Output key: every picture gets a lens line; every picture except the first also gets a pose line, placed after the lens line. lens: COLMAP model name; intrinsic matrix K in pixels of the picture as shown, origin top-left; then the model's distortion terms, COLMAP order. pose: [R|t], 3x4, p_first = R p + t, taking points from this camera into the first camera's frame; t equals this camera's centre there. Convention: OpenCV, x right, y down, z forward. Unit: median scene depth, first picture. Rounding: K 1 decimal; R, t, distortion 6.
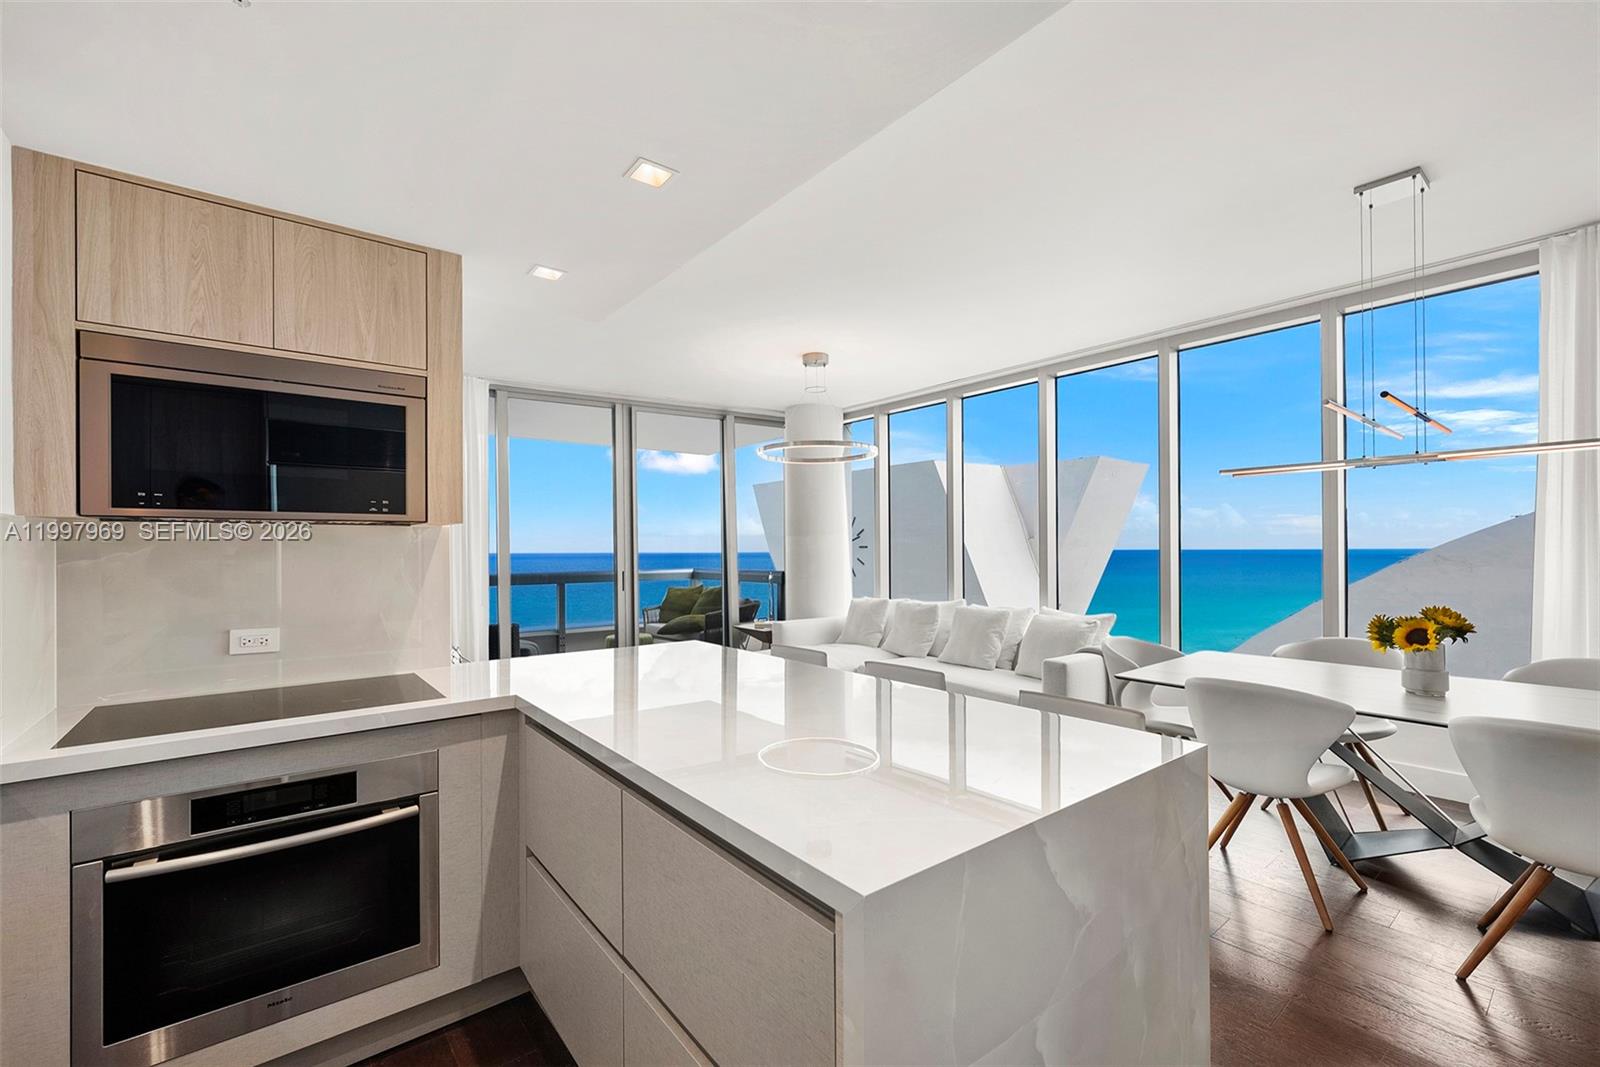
lens RADIAL K [[673.7, 0, 794.5], [0, 673.7, 540.6], [0, 0, 1]] dist [-0.001929, -0.000496]
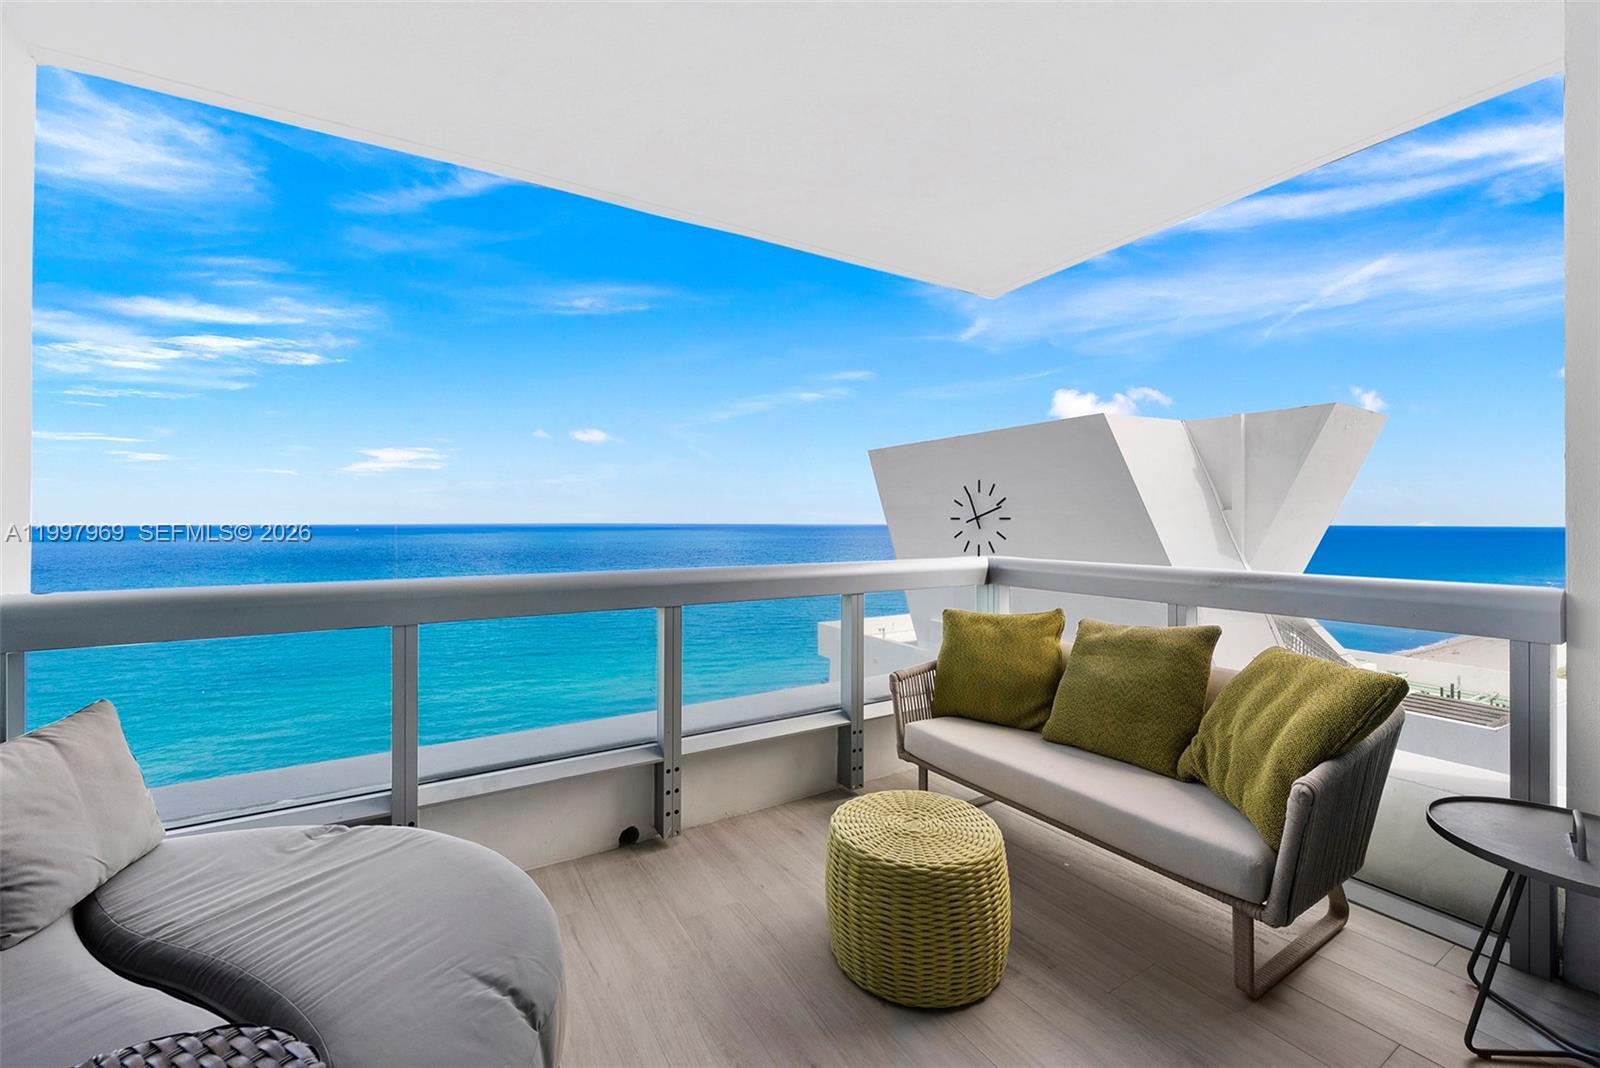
lens RADIAL K [[630.0, 0, 794.6], [0, 630.0, 517.3], [0, 0, 1]] dist [0.000394, -0.000009]
pose [[0.991343, 0.006610, -0.131129, -0.725990], [-0.005866, 0.999964, 0.006061, 0.052023], [0.131164, -0.005239, 0.991347, 2.049934]]
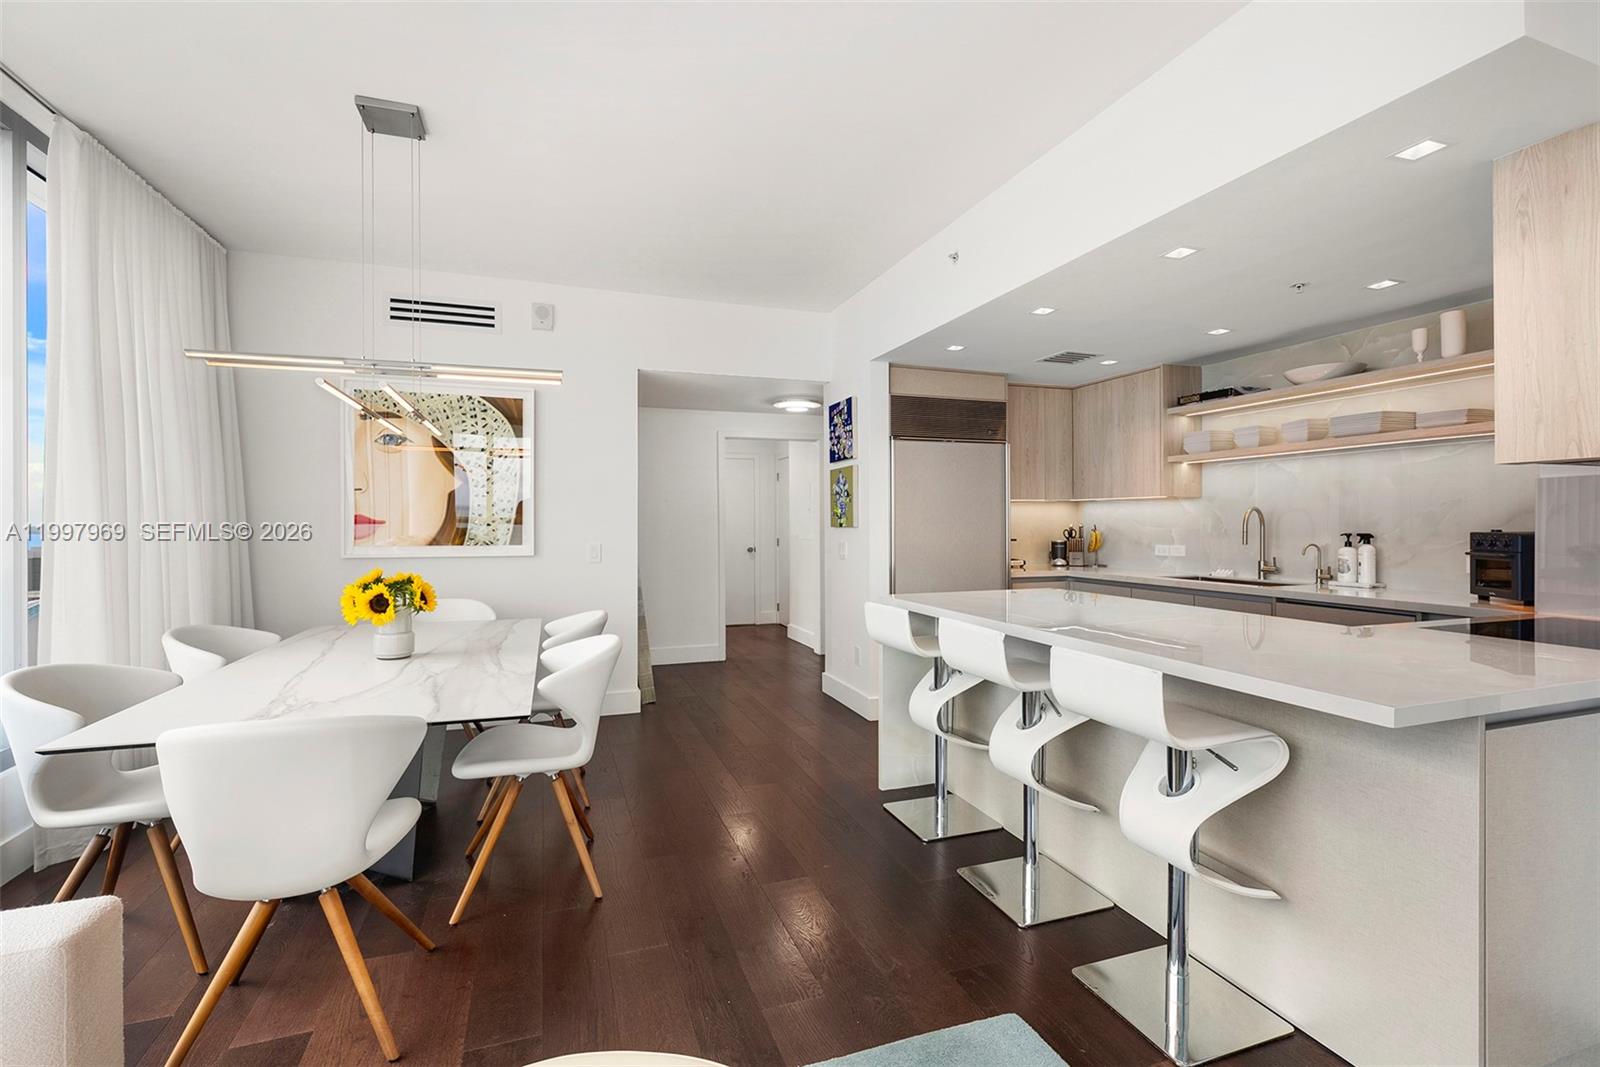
lens RADIAL K [[692.7, 0, 784.7], [0, 692.7, 523.8], [0, 0, 1]] dist [0.000830, -0.000060]
pose [[-0.942529, 0.008280, 0.334021, 0.063162], [0.005331, 0.999938, -0.009744, 0.041821], [-0.334081, -0.007403, -0.942515, 1.632108]]
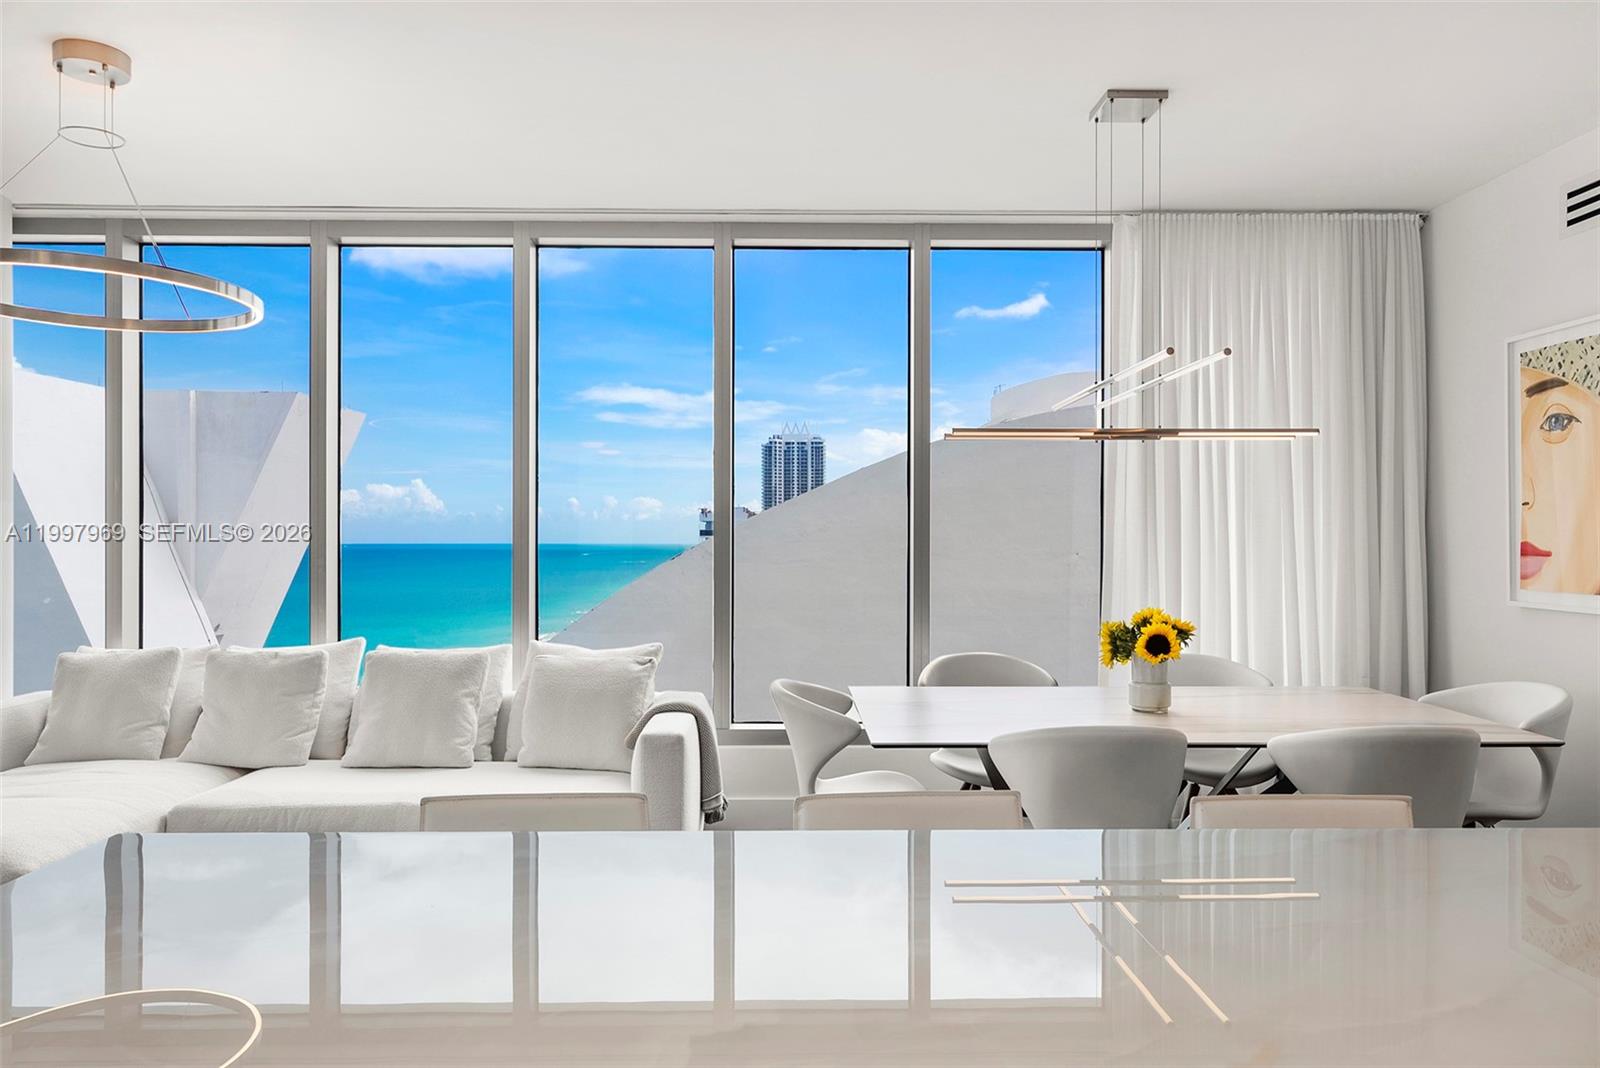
lens RADIAL K [[1056.1, 0, 790.6], [0, 1056.1, 538.0], [0, 0, 1]] dist [0.006729, 0.002418]
pose [[0.611814, 0.007234, 0.790968, -0.378495], [-0.013884, 0.999902, 0.001595, 0.011029], [-0.790880, -0.011958, 0.611855, 0.502317]]
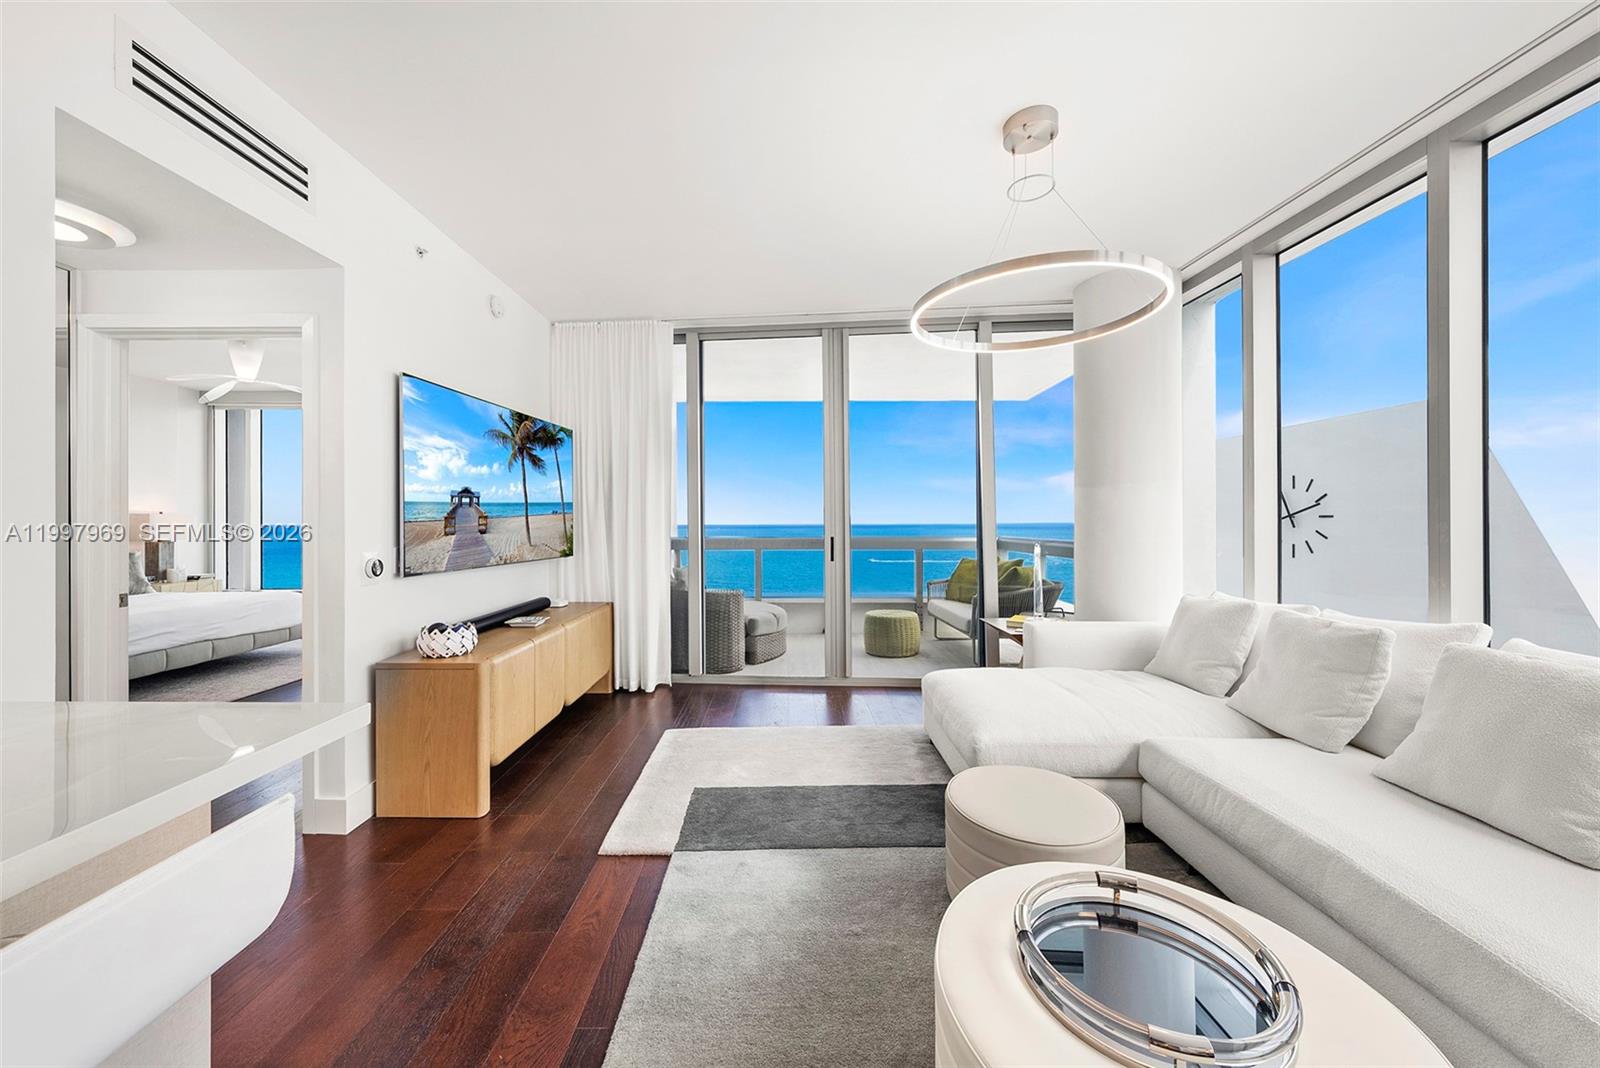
lens RADIAL K [[565.9, 0, 782.7], [0, 565.9, 522.0], [0, 0, 1]] dist [-0.001547, 0.000015]
pose [[0.778037, 0.005158, -0.628197, 0.278676], [0.005062, 0.999882, 0.014480, 0.038828], [0.628198, -0.014446, 0.777920, 0.963242]]
